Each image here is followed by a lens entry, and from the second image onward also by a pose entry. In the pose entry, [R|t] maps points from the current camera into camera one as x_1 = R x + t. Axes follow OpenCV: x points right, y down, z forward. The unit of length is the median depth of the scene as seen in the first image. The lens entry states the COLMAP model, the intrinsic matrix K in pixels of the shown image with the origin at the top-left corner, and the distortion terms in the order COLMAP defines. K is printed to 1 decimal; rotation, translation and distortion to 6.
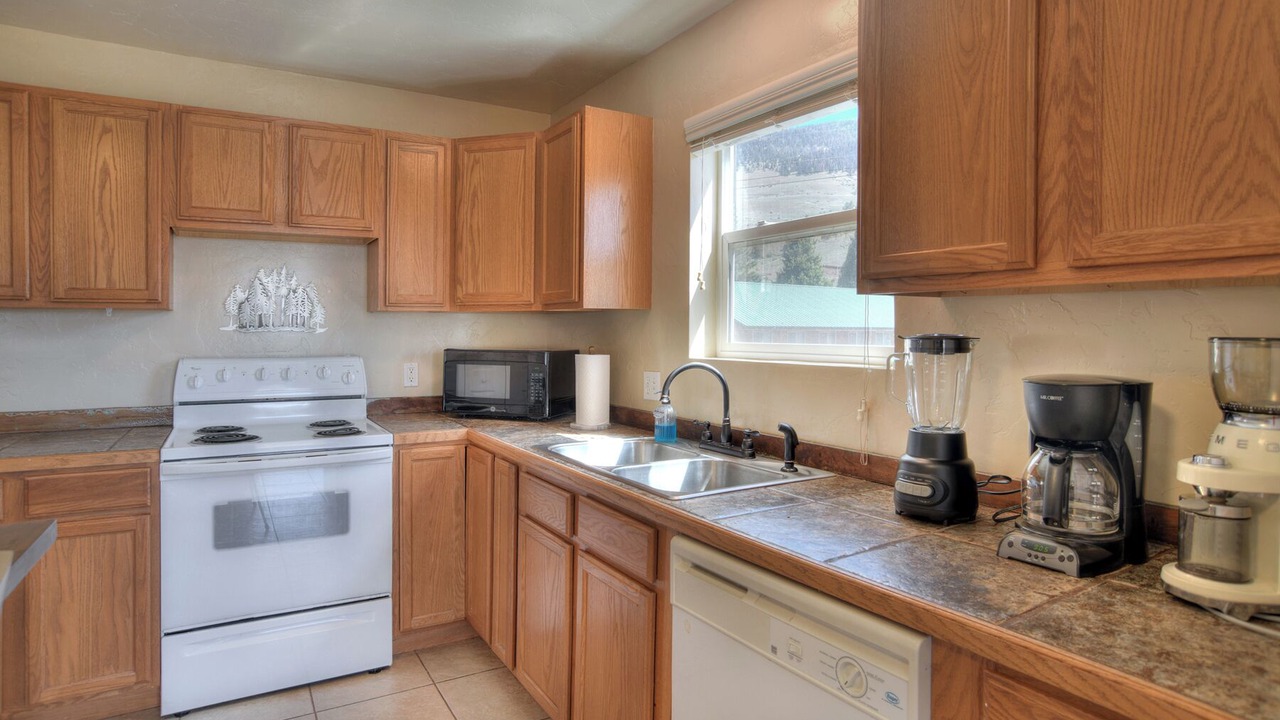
lens RADIAL K [[738.4, 0, 635.6], [0, 738.4, 324.3], [0, 0, 1]] dist [-0.021580, 0.006215]
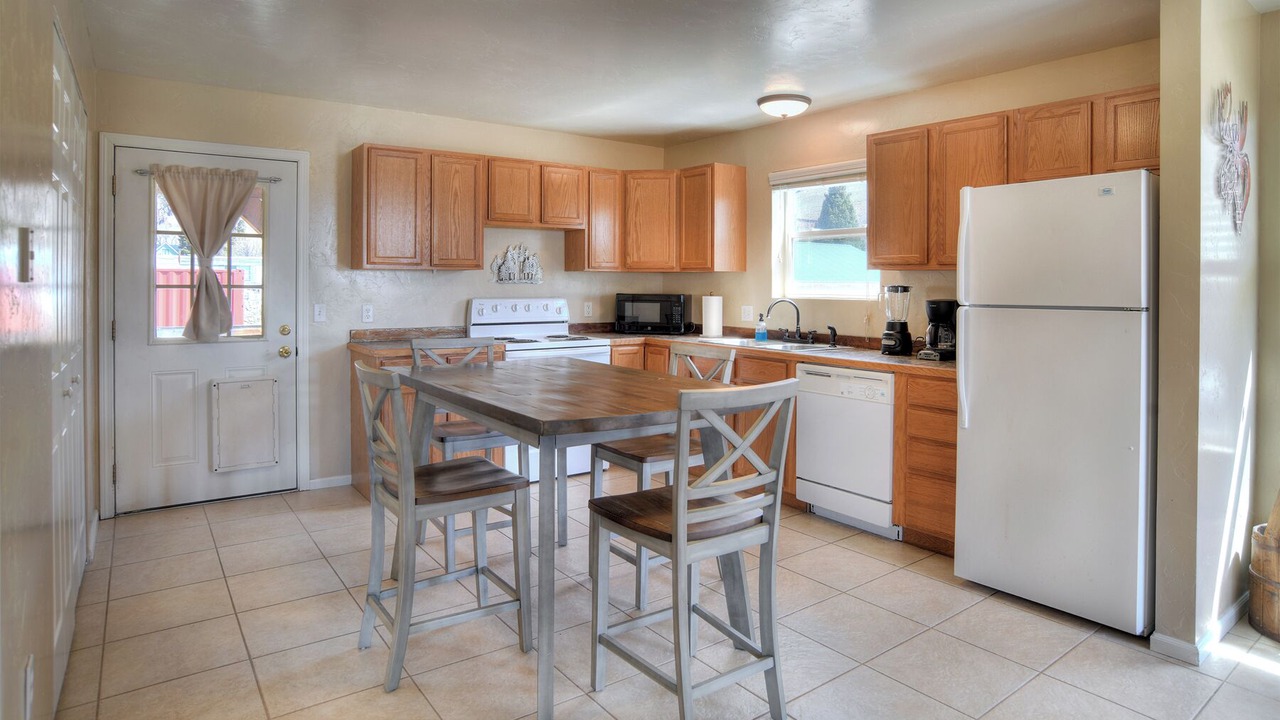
lens RADIAL K [[738.4, 0, 667.8], [0, 738.4, 263.5], [0, 0, 1]] dist [-0.021580, 0.006215]
pose [[0.996915, 0.007361, 0.078147, -0.325390], [-0.005892, 0.999802, -0.019009, -0.005111], [-0.078271, 0.018490, 0.996761, -0.829115]]
